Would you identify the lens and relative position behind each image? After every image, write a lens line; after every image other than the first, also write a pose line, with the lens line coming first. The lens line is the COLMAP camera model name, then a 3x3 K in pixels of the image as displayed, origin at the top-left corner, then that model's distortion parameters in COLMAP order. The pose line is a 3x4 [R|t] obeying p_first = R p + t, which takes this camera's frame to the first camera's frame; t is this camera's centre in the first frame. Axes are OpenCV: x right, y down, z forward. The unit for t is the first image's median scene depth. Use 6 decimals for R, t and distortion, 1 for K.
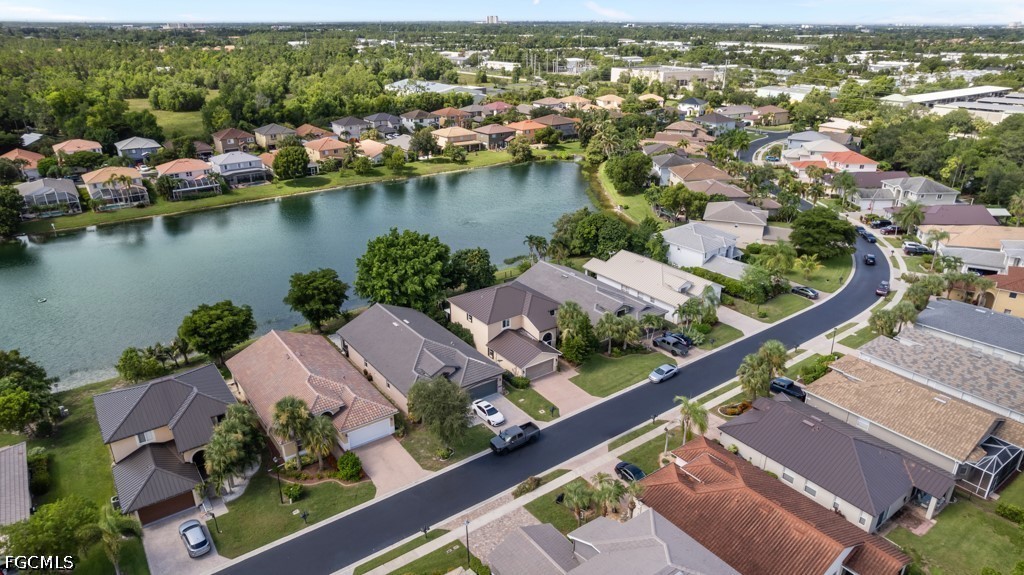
lens RADIAL K [[646.5, 0, 511.0], [0, 646.5, 290.3], [0, 0, 1]] dist [-0.026958, 0.006151]
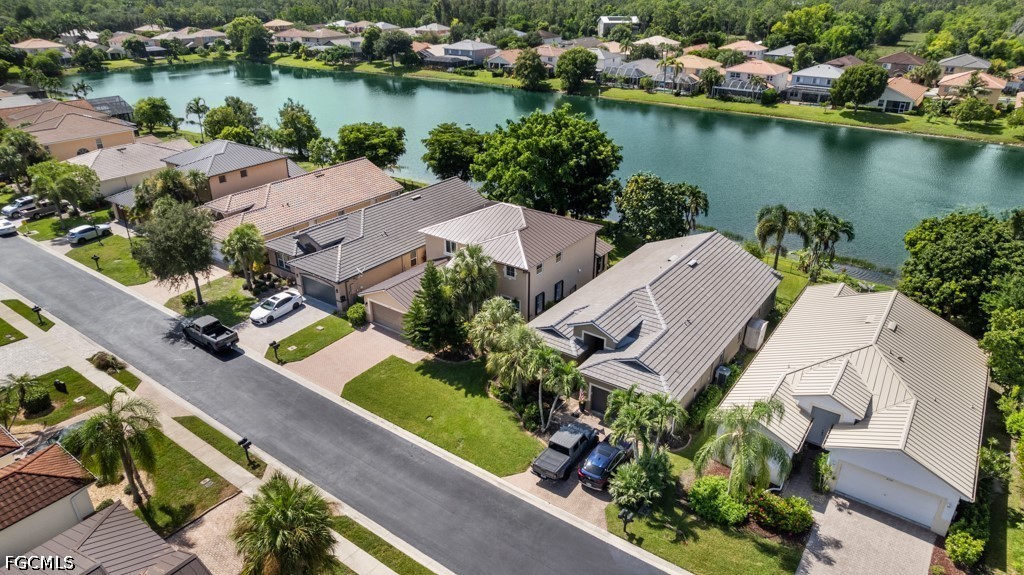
lens RADIAL K [[646.5, 0, 516.6], [0, 646.5, 284.5], [0, 0, 1]] dist [-0.026958, 0.006151]
pose [[0.309123, 0.403902, -0.860991, 0.506822], [-0.364252, 0.886579, 0.285128, -0.107375], [0.878501, 0.225478, 0.421184, 0.706373]]
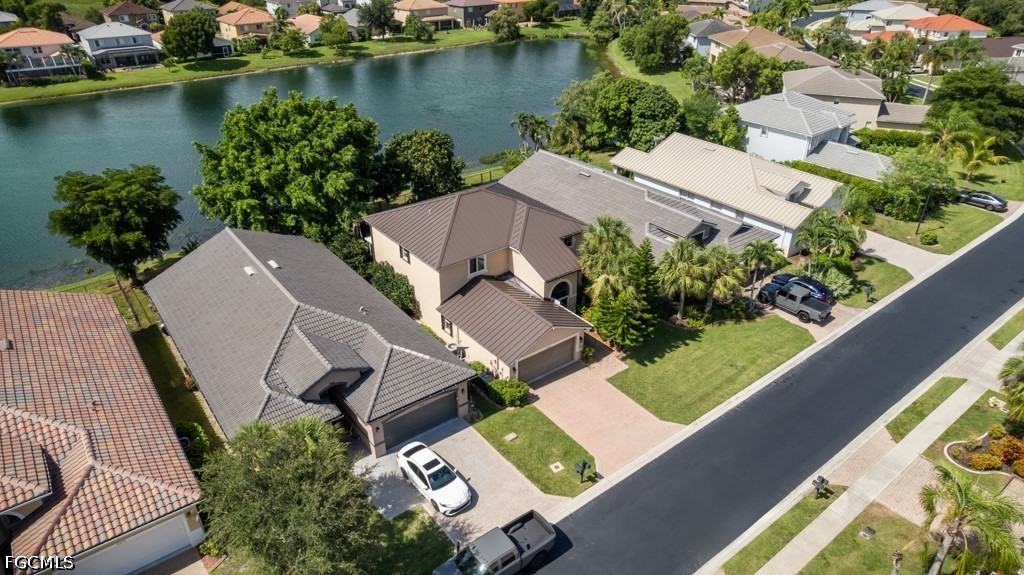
lens RADIAL K [[646.5, 0, 516.2], [0, 646.5, 291.5], [0, 0, 1]] dist [-0.026958, 0.006151]
pose [[0.999558, -0.016363, 0.024806, 0.008584], [0.013278, 0.992710, 0.119793, 0.011389], [-0.026585, -0.119411, 0.992489, 0.447673]]
